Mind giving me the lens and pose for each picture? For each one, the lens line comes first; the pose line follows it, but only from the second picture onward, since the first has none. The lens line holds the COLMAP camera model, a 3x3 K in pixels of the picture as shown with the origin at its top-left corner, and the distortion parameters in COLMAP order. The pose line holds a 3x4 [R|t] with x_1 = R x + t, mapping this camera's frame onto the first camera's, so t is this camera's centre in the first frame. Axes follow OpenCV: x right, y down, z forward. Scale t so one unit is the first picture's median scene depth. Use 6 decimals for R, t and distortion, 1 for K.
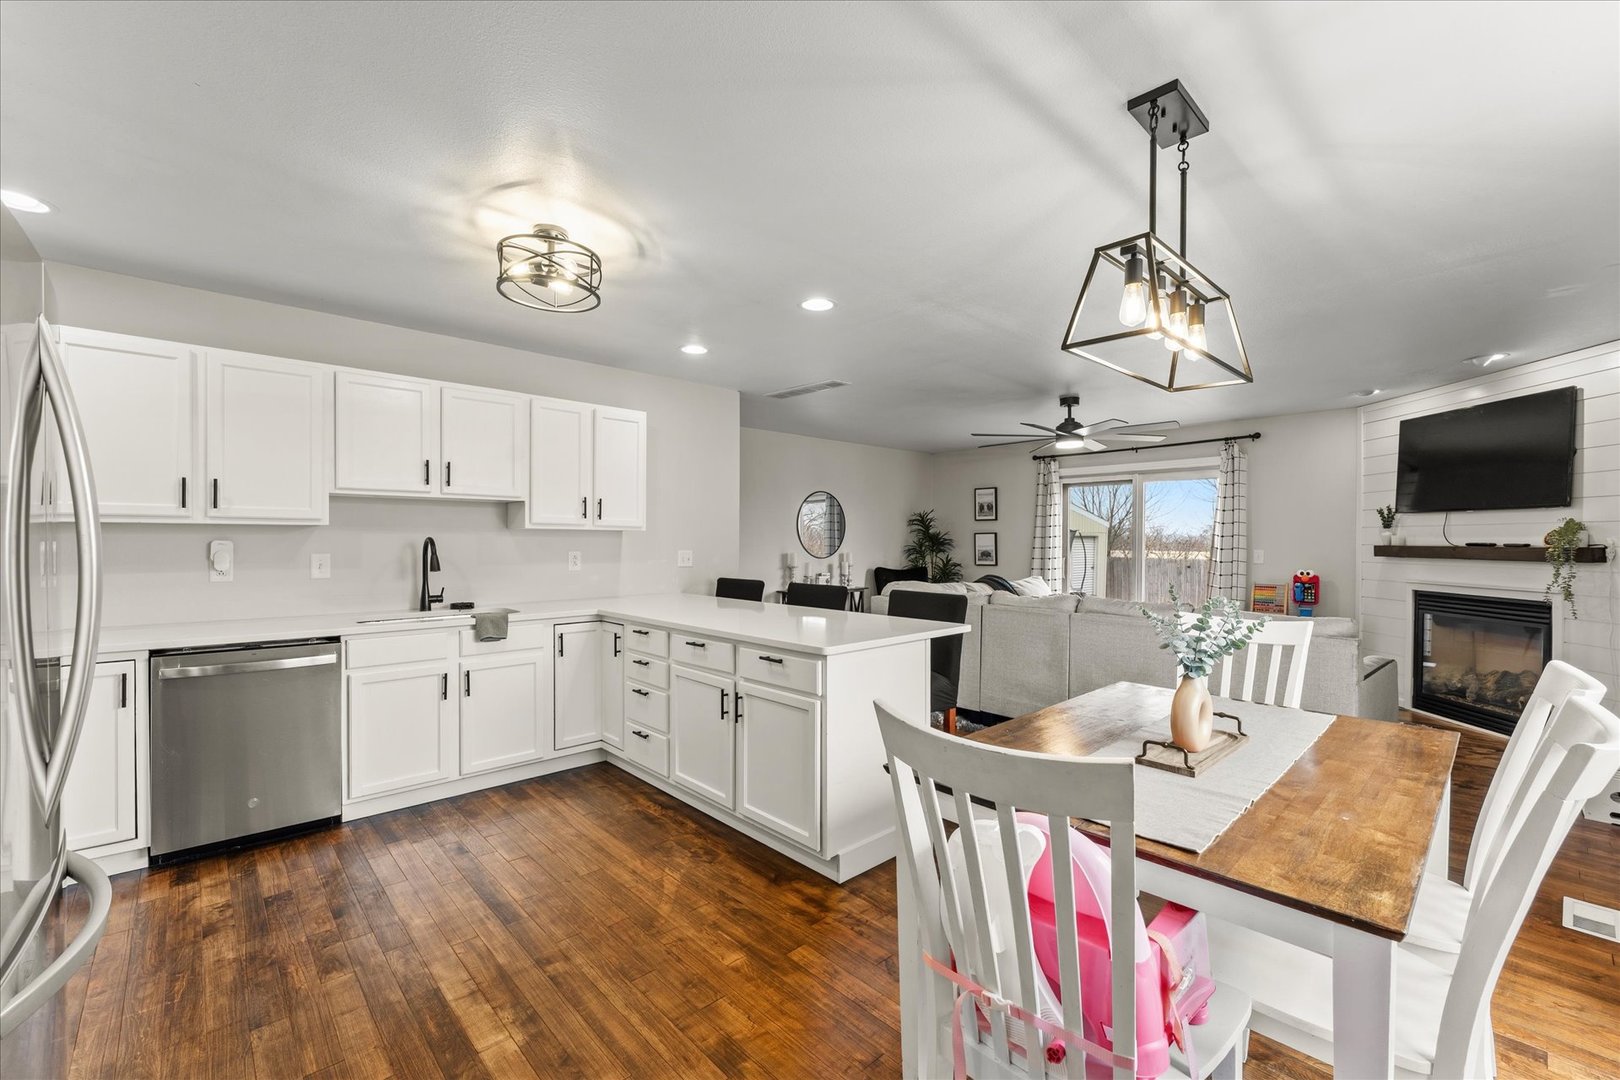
lens RADIAL K [[647.9, 0, 810.0], [0, 647.9, 540.0], [0, 0, 1]] dist [-0.001499, -0.000151]
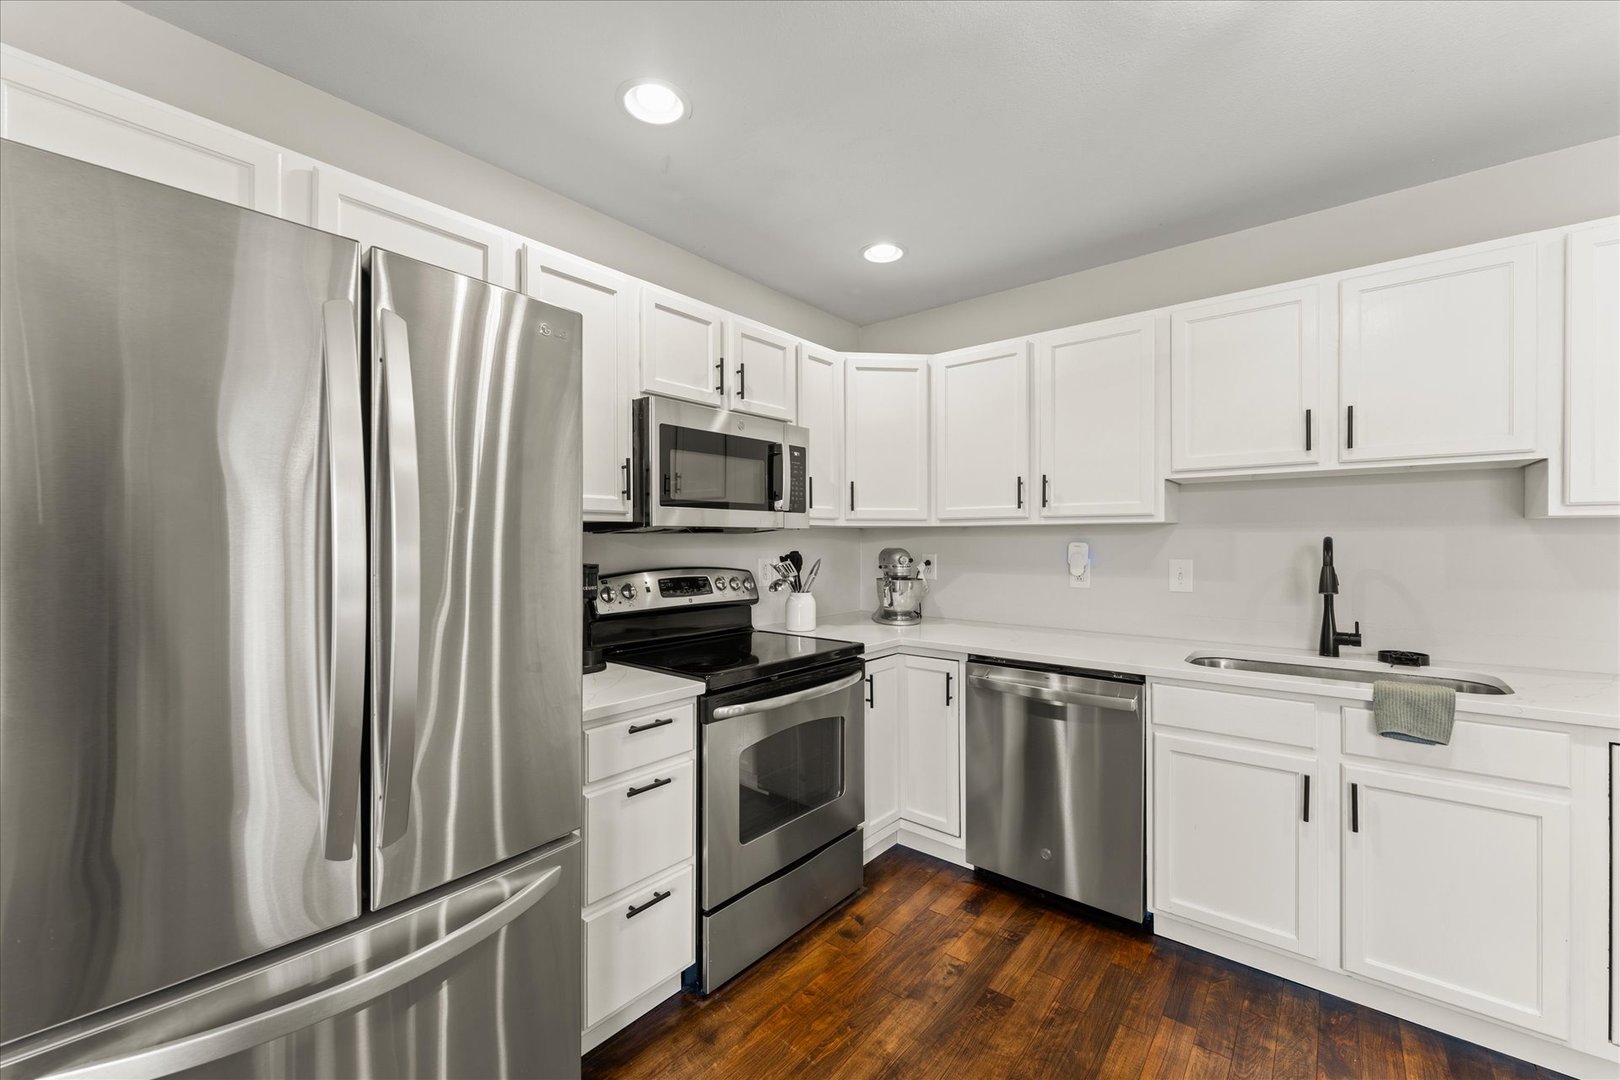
lens RADIAL K [[647.9, 0, 810.0], [0, 647.9, 540.0], [0, 0, 1]] dist [-0.001499, -0.000151]
pose [[0.131081, -0.001035, -0.991371, -0.054273], [0.004023, 0.999992, -0.000512, -0.003317], [0.991363, -0.003921, 0.131085, 0.495539]]
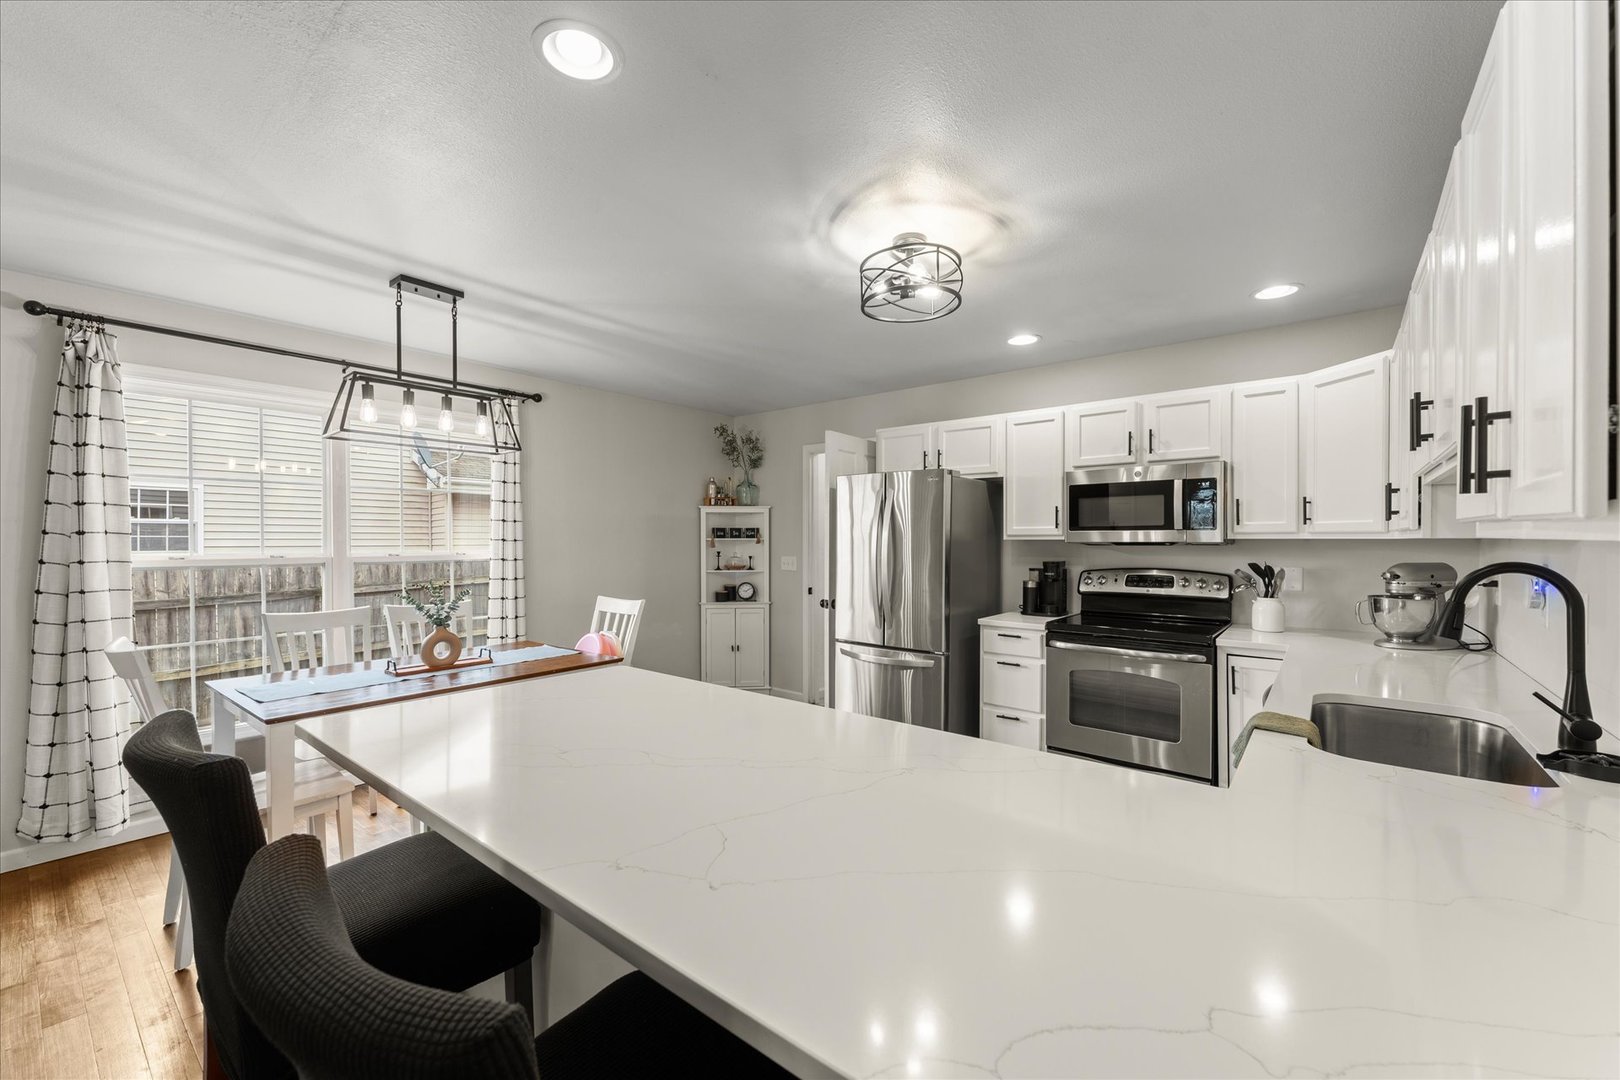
lens RADIAL K [[647.9, 0, 810.0], [0, 647.9, 540.0], [0, 0, 1]] dist [-0.001499, -0.000151]
pose [[-0.991581, -0.001655, -0.129479, -0.097221], [-0.001366, 0.999996, -0.002324, -0.018147], [0.129482, -0.002128, -0.991579, 1.501675]]
